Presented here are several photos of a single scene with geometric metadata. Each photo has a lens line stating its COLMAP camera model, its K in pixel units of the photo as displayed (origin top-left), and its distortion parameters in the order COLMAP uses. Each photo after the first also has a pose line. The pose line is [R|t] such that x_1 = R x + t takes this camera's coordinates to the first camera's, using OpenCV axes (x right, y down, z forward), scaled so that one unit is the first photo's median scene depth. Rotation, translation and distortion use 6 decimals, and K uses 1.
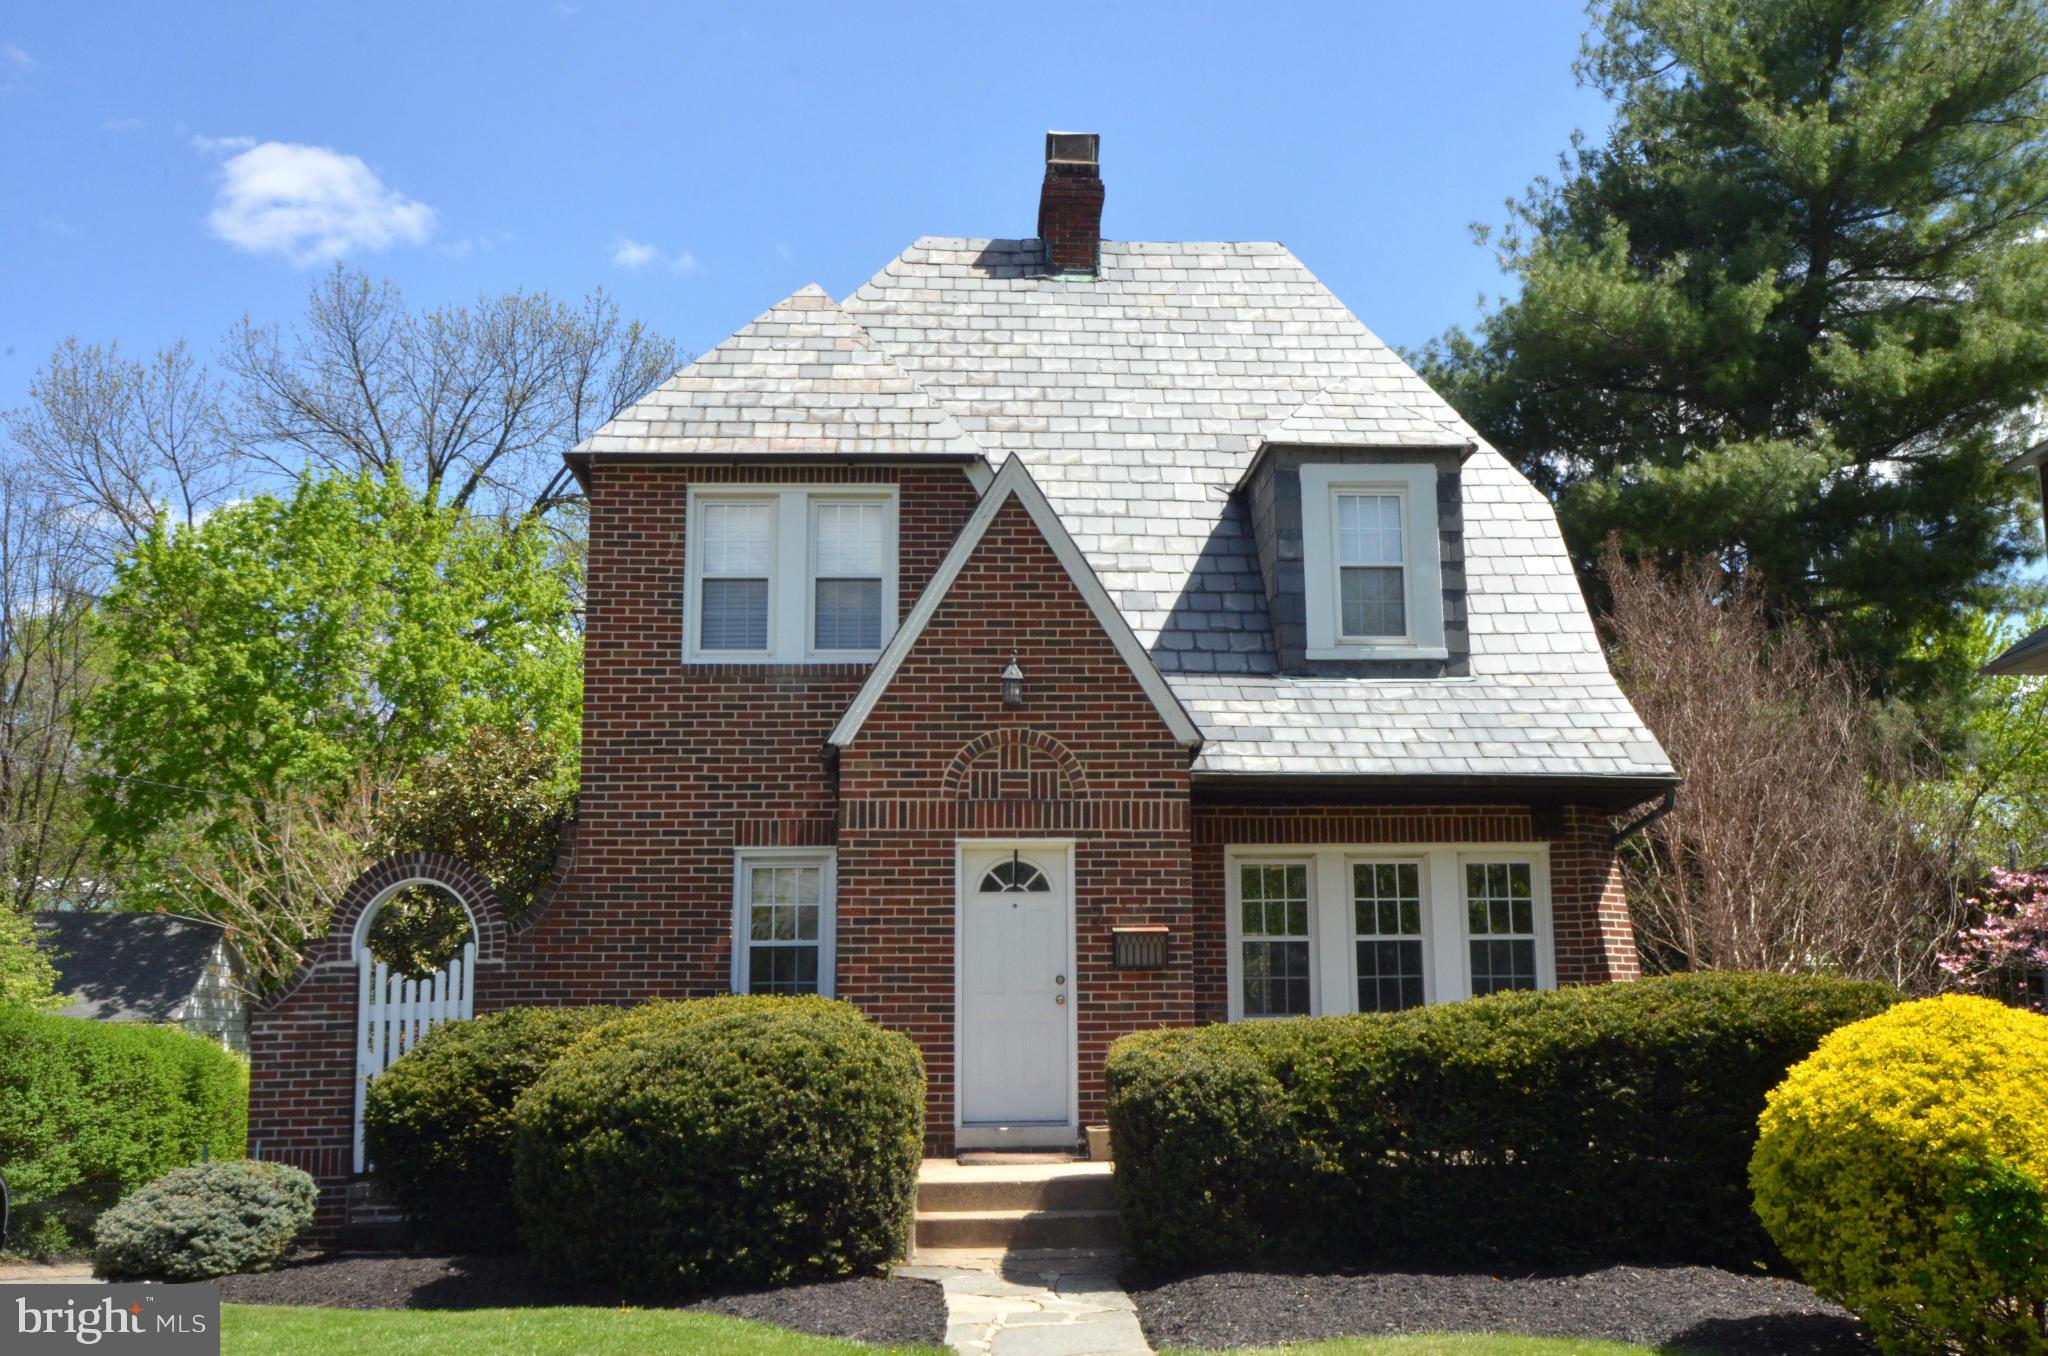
lens RADIAL K [[1695.9, 0, 1024.0], [0, 1695.9, 678.0], [0, 0, 1]] dist [-0.004254, 0.006011]
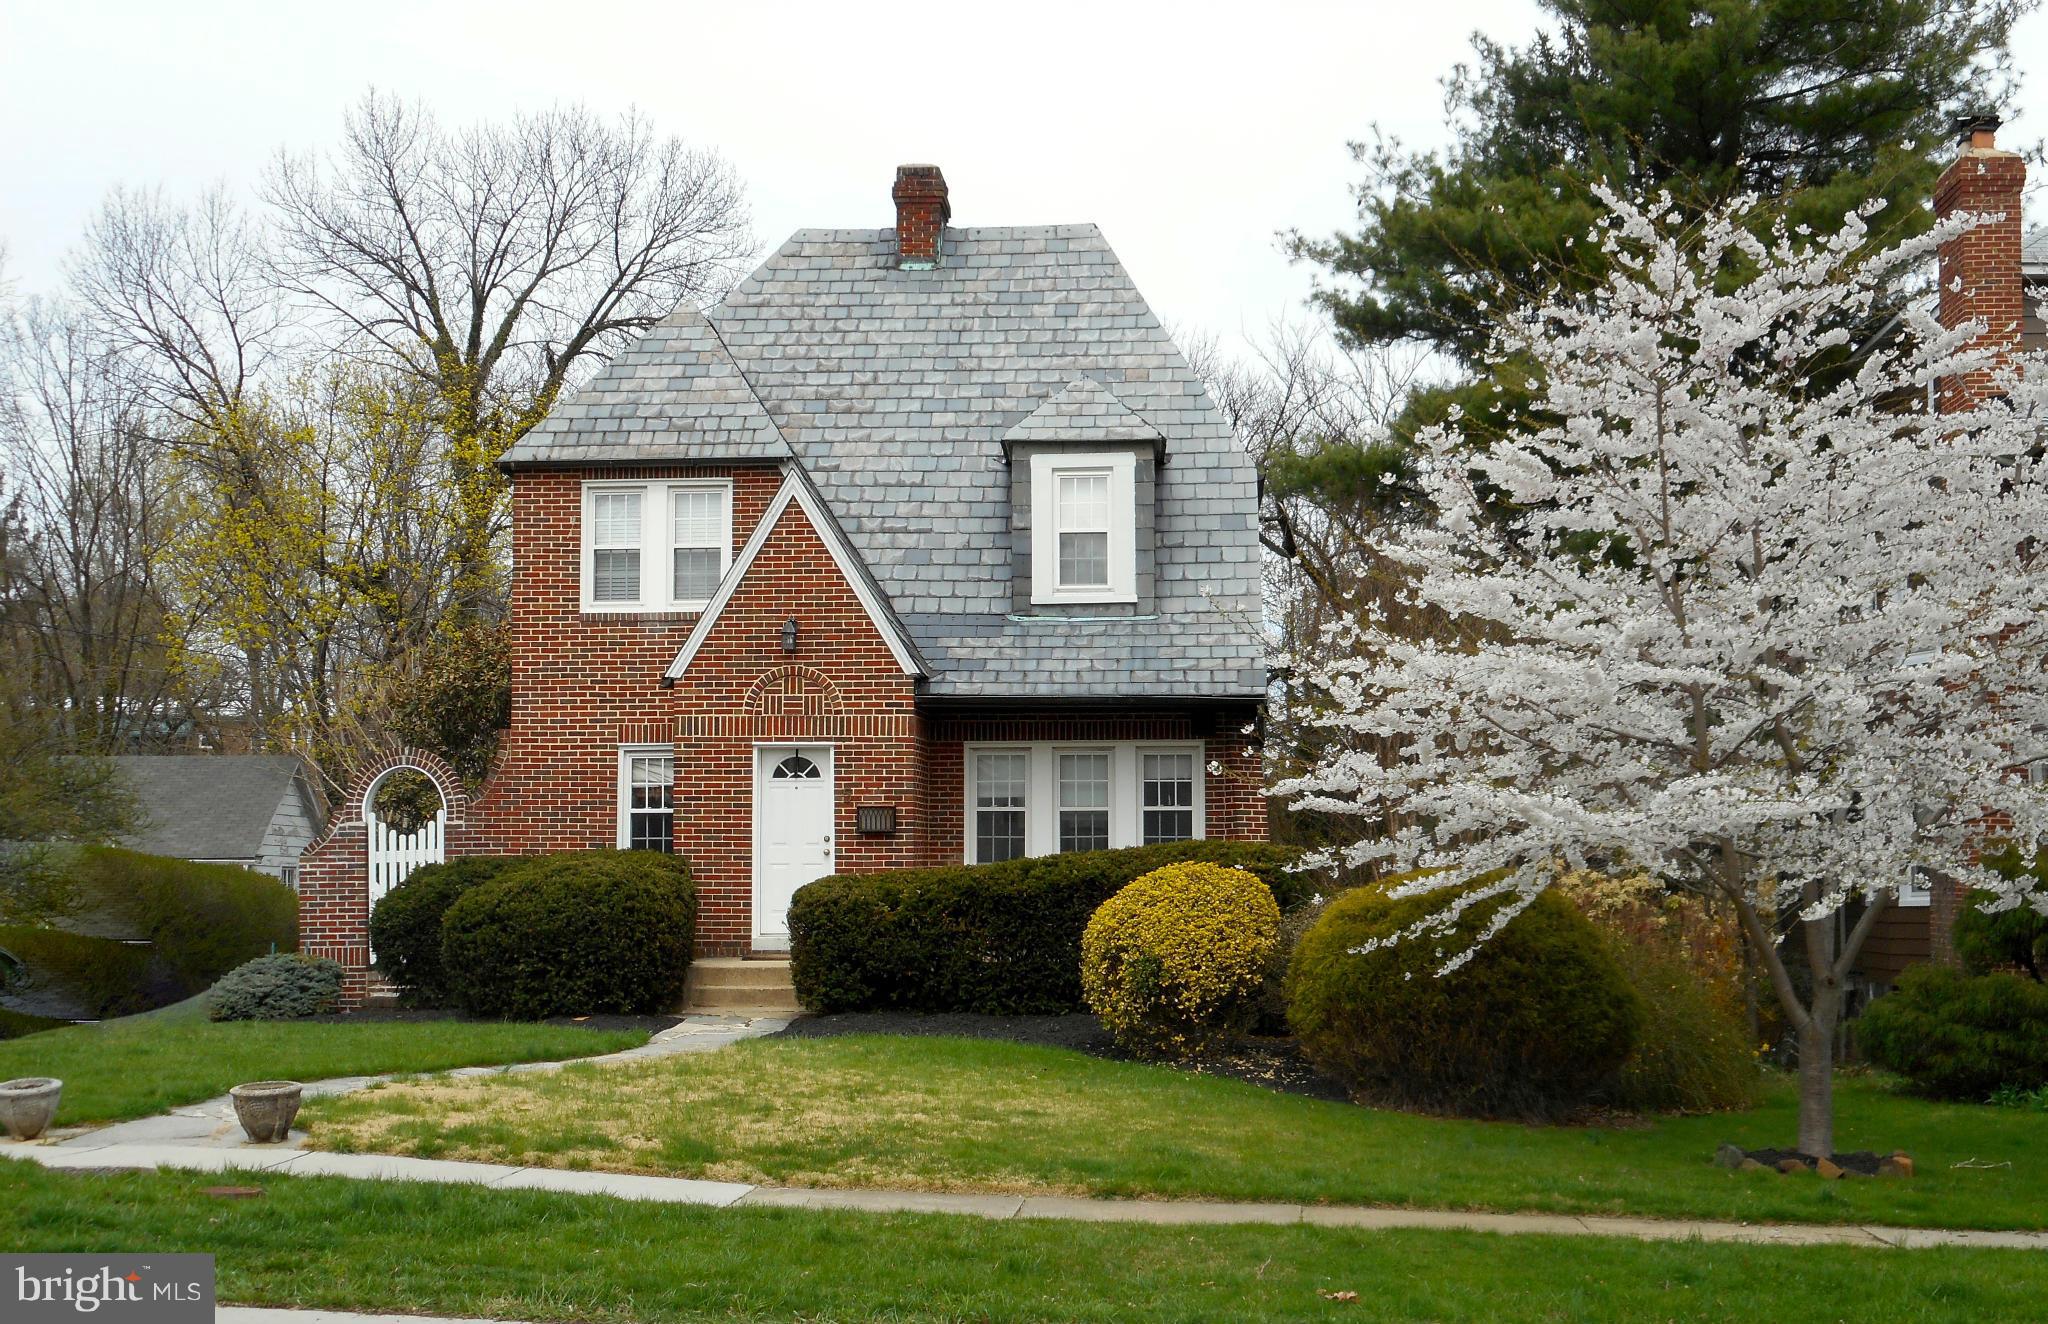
lens RADIAL K [[2211.8, 0, 1024.0], [0, 2211.8, 662.0], [0, 0, 1]] dist [0.005626, 0.006213]
pose [[0.992244, -0.003393, -0.124261, 0.352201], [0.017147, 0.993807, 0.109784, -0.146954], [0.123119, -0.111064, 0.986157, -0.688655]]
